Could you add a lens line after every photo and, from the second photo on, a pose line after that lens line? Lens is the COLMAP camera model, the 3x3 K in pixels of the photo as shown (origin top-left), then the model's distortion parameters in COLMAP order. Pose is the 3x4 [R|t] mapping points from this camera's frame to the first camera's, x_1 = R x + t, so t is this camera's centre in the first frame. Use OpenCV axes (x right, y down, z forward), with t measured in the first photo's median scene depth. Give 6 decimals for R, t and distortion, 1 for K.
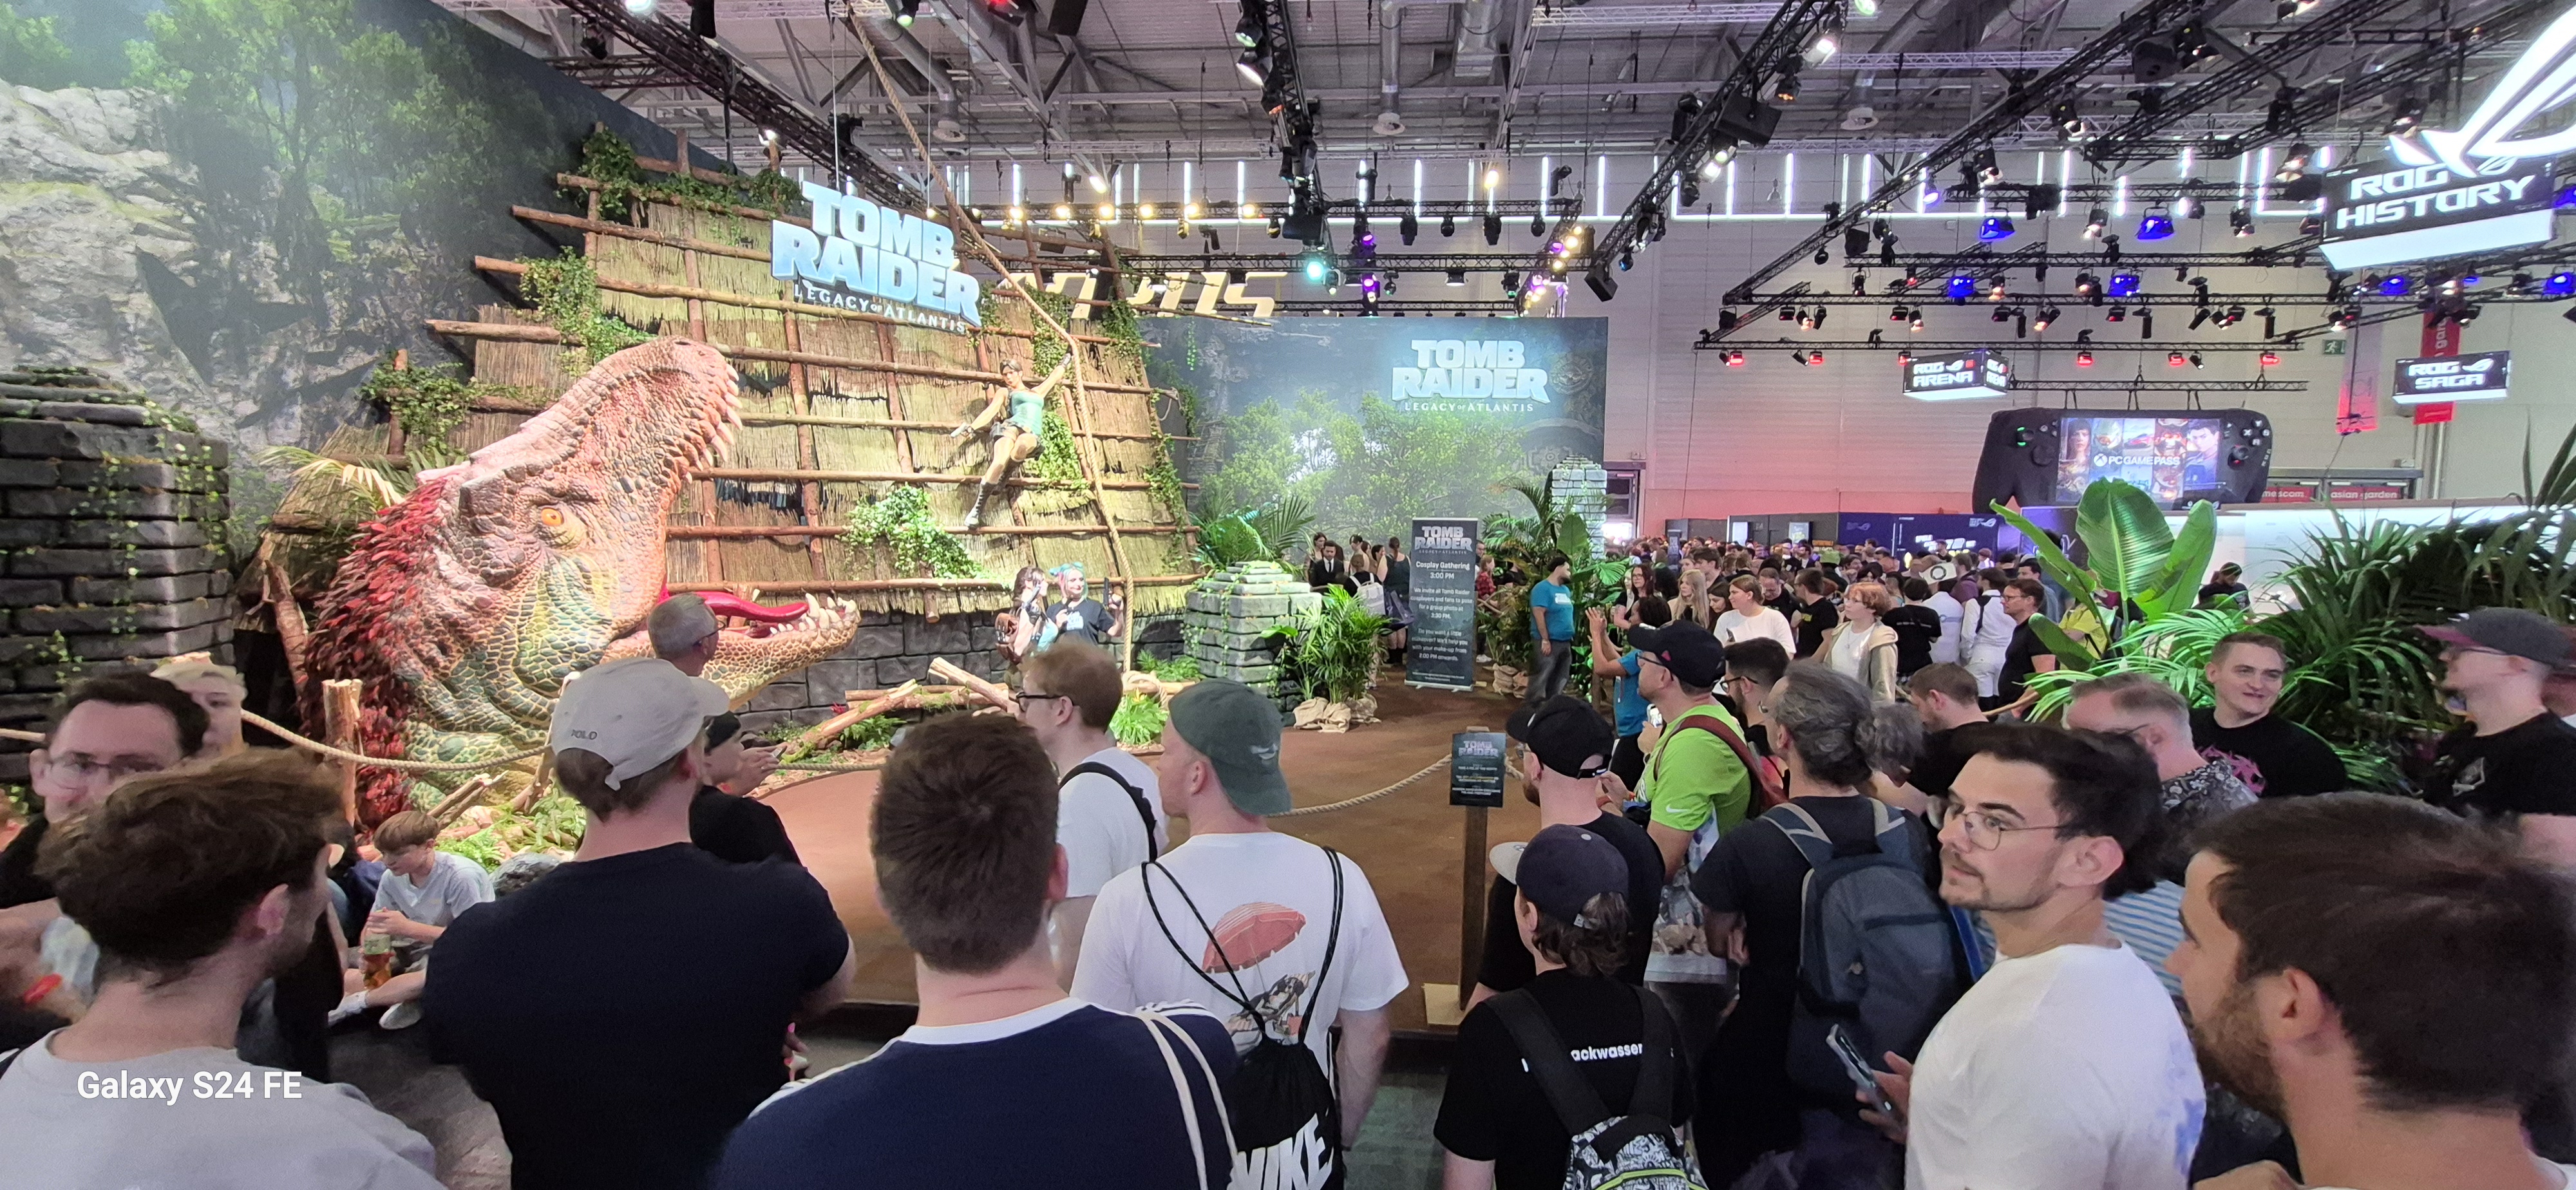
lens RADIAL K [[1020.6, 0, 1281.1], [0, 1020.6, 600.5], [0, 0, 1]] dist [-0.007702, 0.000446]
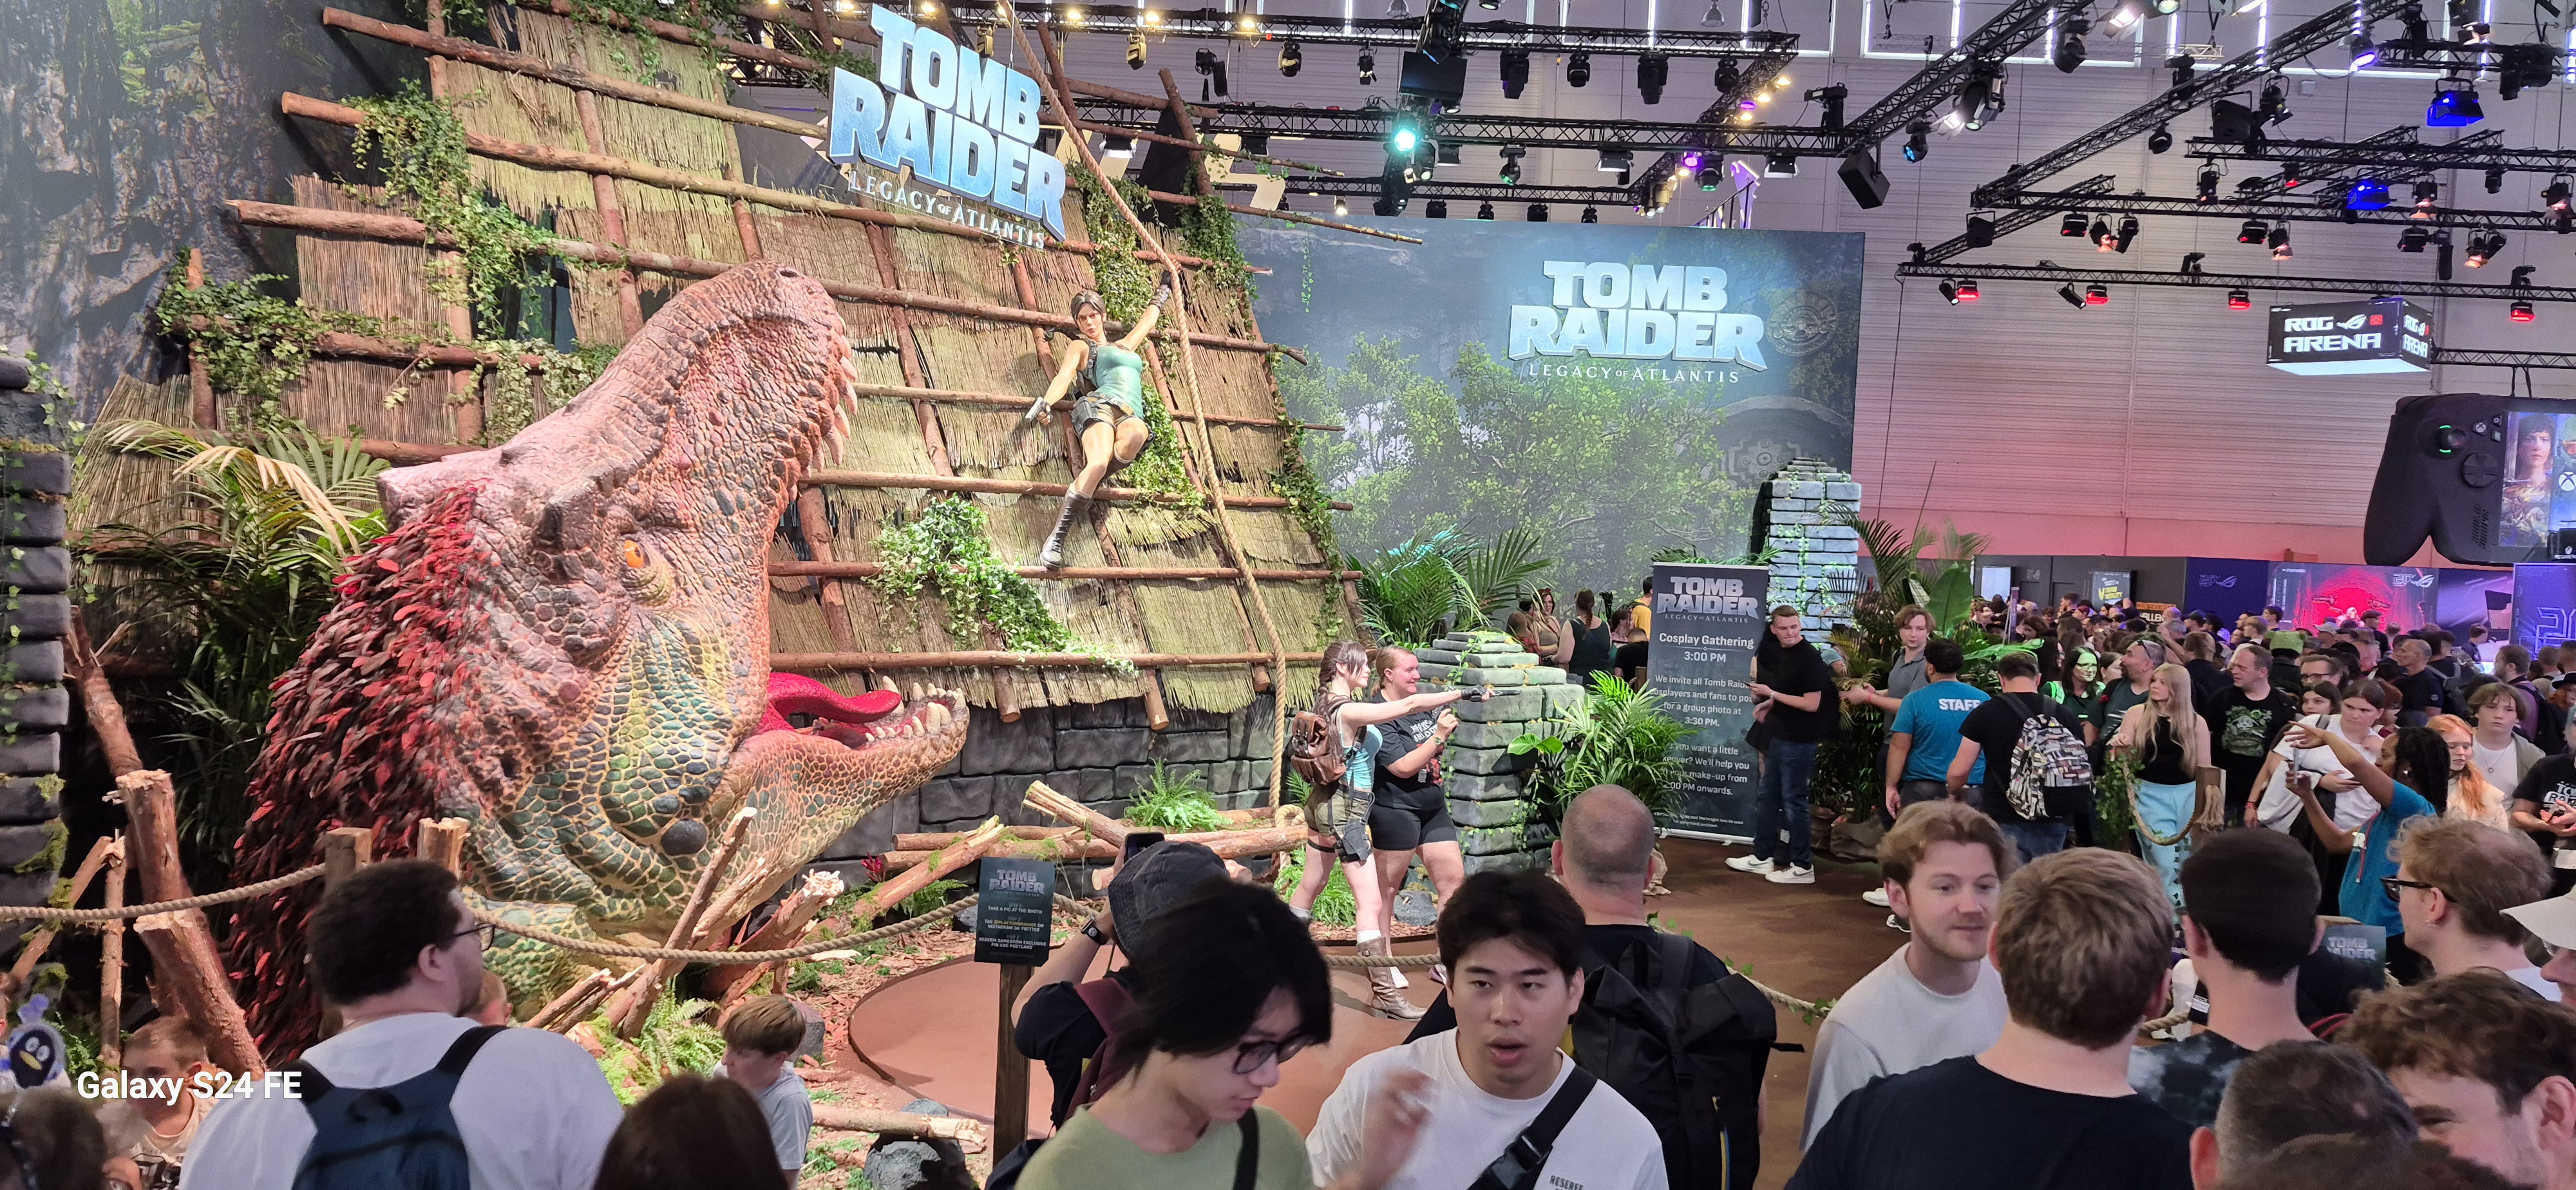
lens RADIAL K [[1771.1, 0, 1224.4], [0, 1771.1, 623.7], [0, 0, 1]] dist [0.050872, -0.052706]
pose [[0.996682, 0.023475, 0.077931, -0.313827], [-0.021385, 0.999392, -0.027534, -0.011985], [-0.078530, 0.025776, 0.996578, -0.076068]]
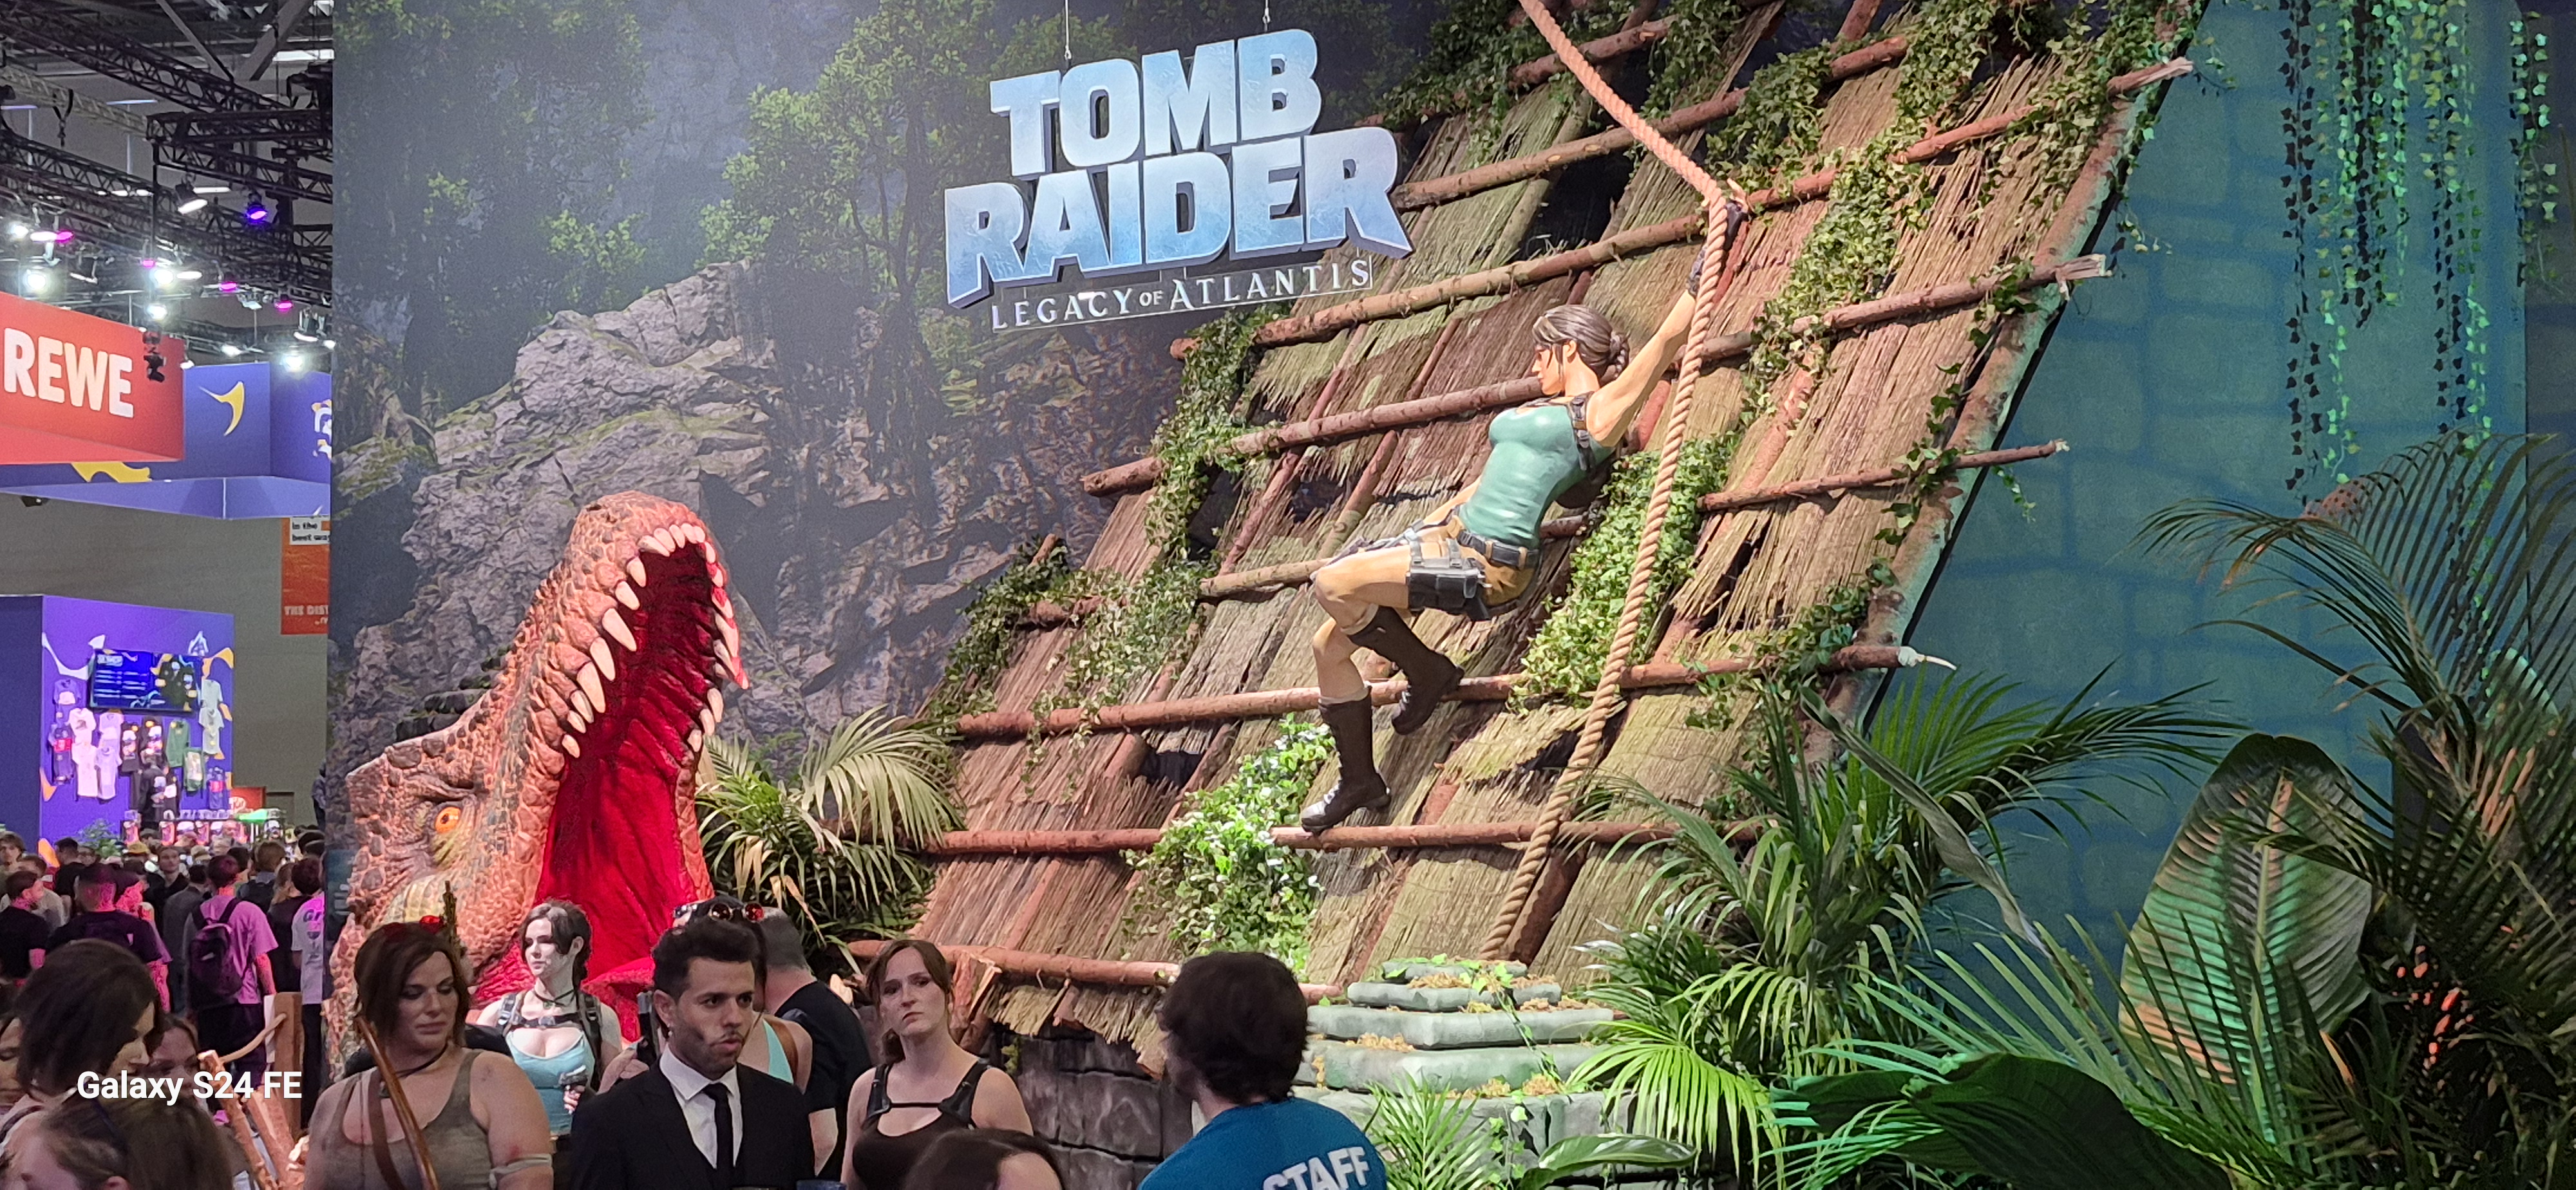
lens RADIAL K [[3326.0, 0, 1287.5], [0, 3326.0, 600.0], [0, 0, 1]] dist [0.191801, 0.000000]
pose [[-0.114590, -0.076311, -0.990478, 0.940532], [-0.072041, 0.995058, -0.068329, -0.080177], [0.990797, 0.063525, -0.119521, 1.251837]]
